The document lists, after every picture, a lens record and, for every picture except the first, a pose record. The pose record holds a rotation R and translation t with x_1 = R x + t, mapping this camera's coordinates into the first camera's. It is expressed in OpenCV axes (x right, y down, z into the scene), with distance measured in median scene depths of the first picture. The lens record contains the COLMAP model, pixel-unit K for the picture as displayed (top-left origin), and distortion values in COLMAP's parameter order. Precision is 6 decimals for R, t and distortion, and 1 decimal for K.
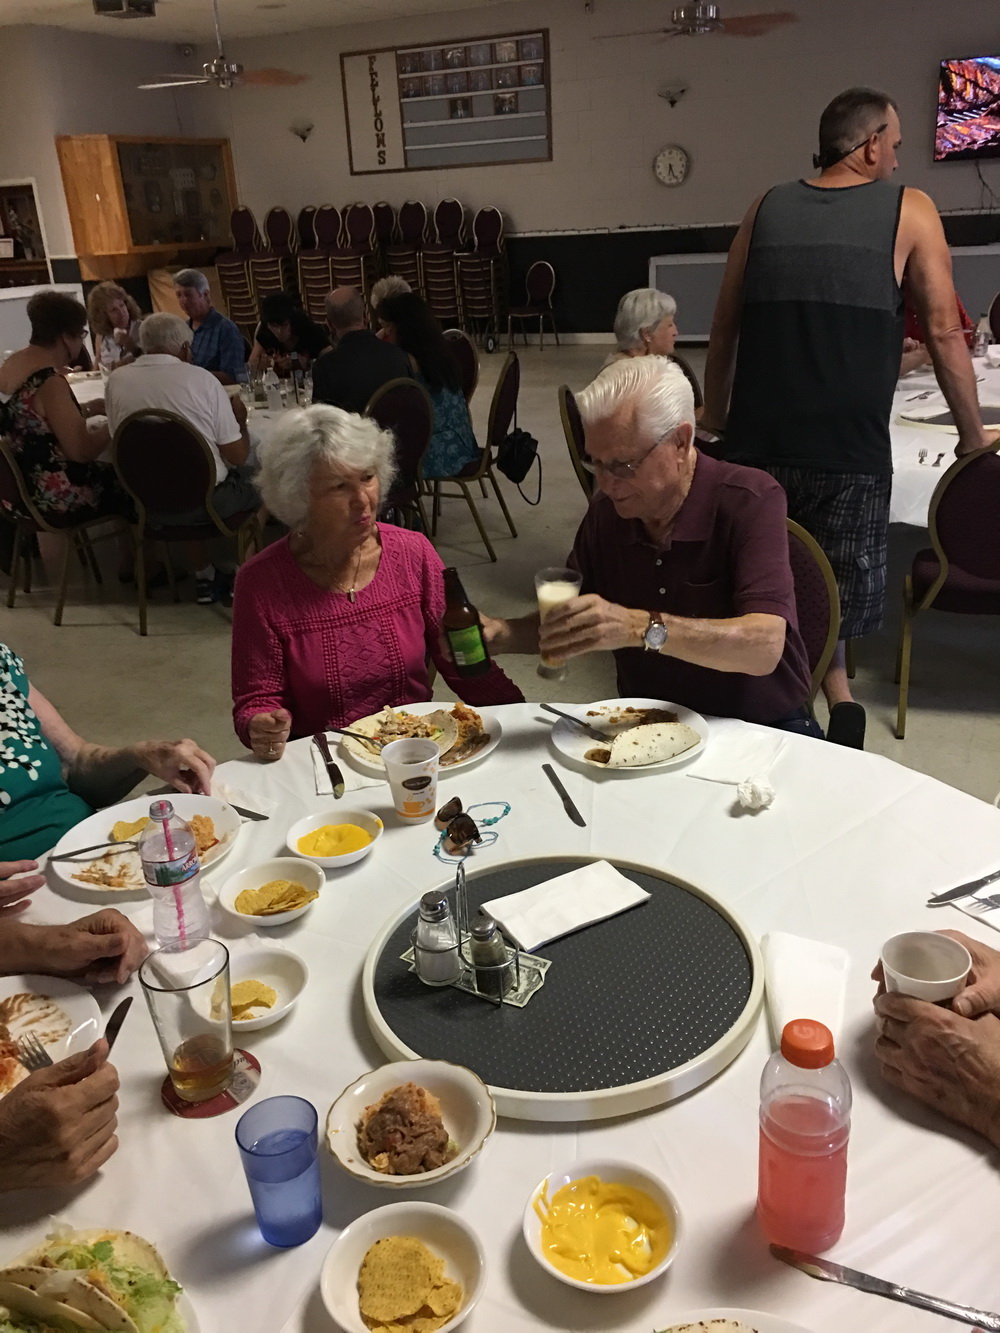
lens RADIAL K [[1170.3, 0, 500.0], [0, 1170.3, 666.5], [0, 0, 1]] dist [0.100543, -0.120655]
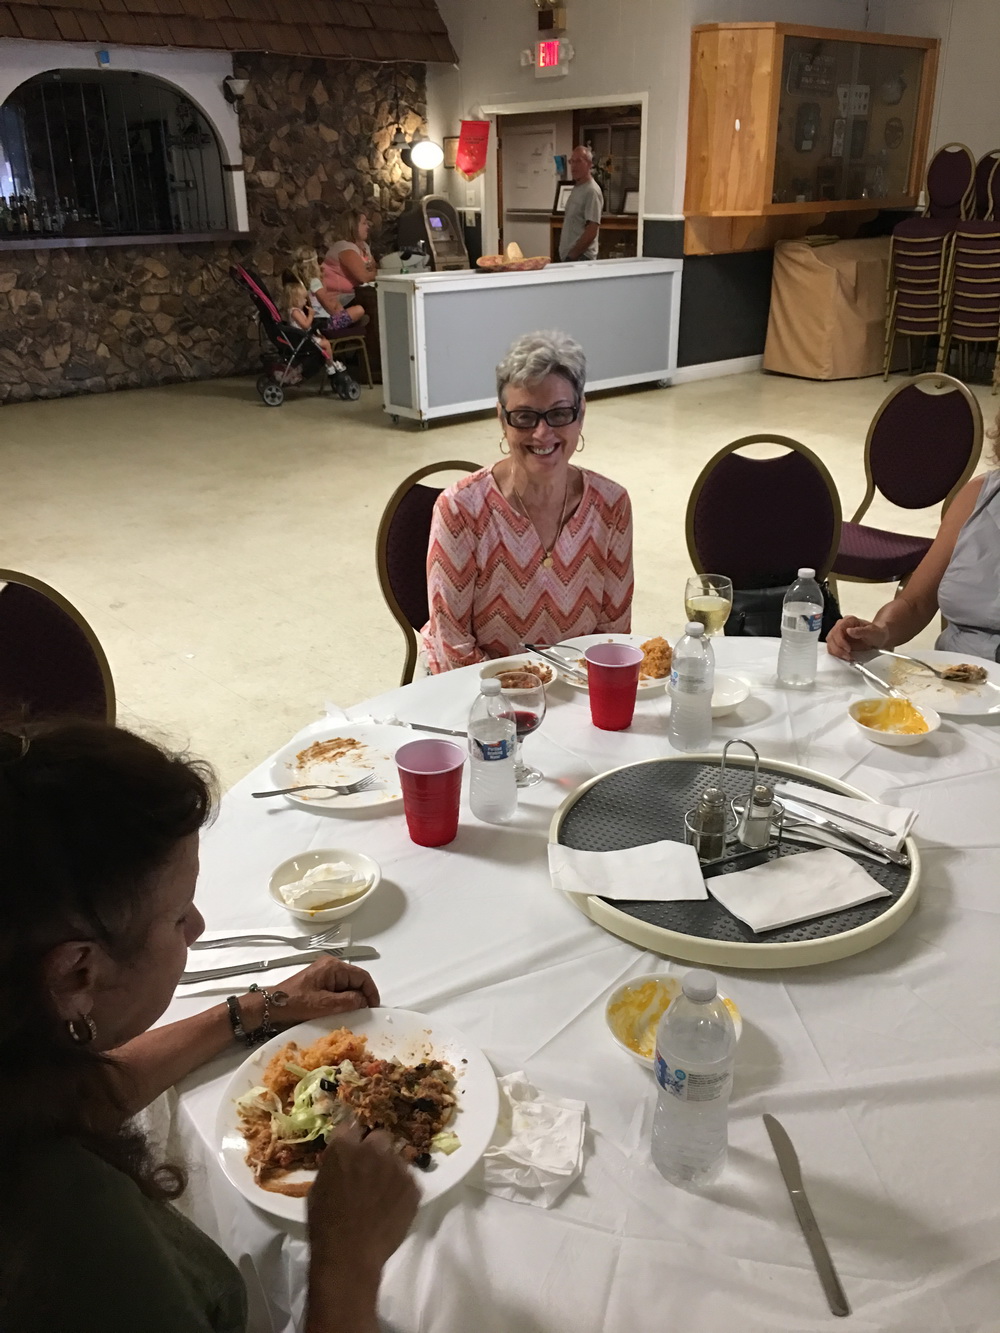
lens RADIAL K [[1170.3, 0, 500.0], [0, 1170.3, 666.5], [0, 0, 1]] dist [0.100543, -0.120655]
pose [[0.918626, 0.189838, -0.346537, -0.136199], [-0.177163, 0.981815, 0.068217, -0.099561], [0.353185, -0.001273, 0.935553, 0.274518]]
